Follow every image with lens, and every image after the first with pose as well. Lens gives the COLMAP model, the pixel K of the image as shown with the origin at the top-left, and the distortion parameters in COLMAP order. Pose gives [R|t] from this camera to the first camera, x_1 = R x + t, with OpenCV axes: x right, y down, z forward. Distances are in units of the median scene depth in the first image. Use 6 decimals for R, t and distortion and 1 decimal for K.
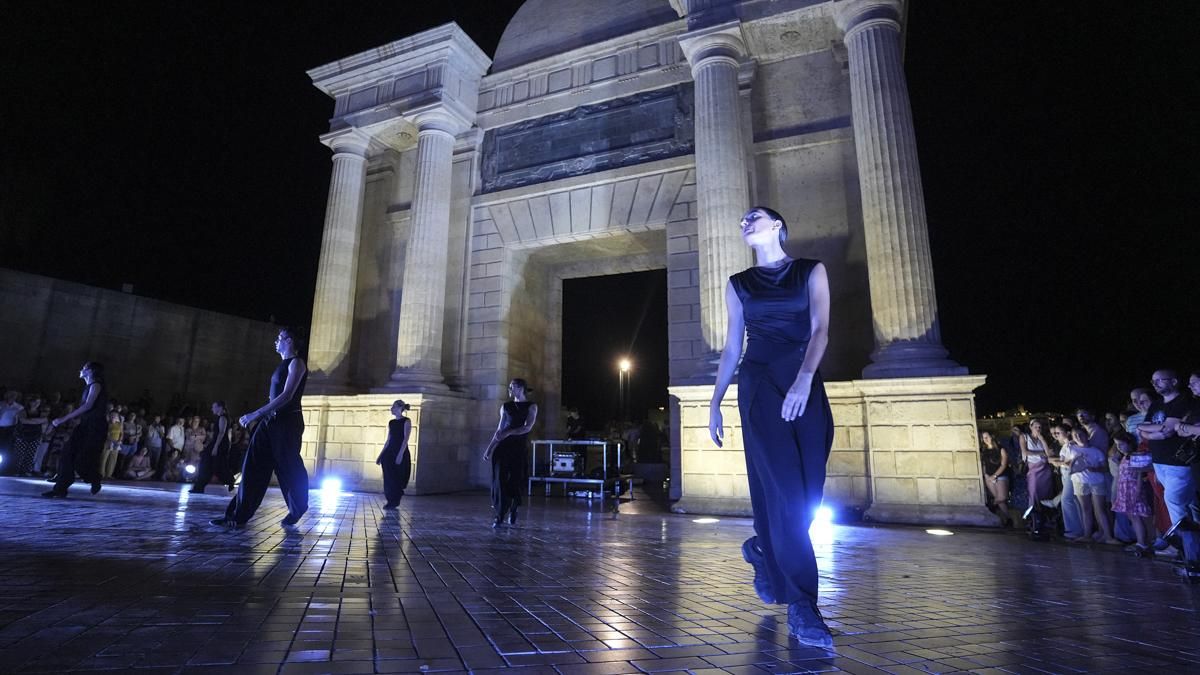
lens RADIAL K [[608.6, 0, 587.5], [0, 608.6, 322.2], [0, 0, 1]] dist [-0.083279, 0.034534]
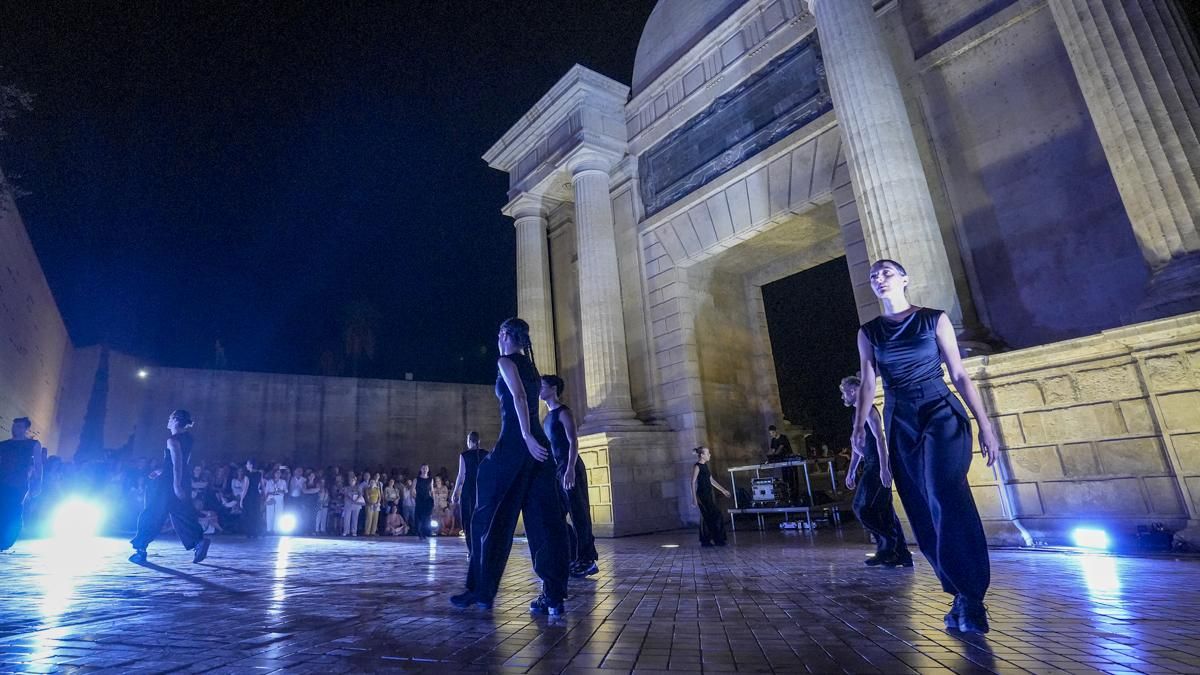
lens RADIAL K [[608.6, 0, 571.4], [0, 608.6, 321.0], [0, 0, 1]] dist [-0.083279, 0.034534]
pose [[0.859152, -0.204321, -0.469160, 0.155531], [0.172608, 0.978808, -0.110186, 0.036267], [0.481731, 0.013685, 0.876212, 0.098658]]
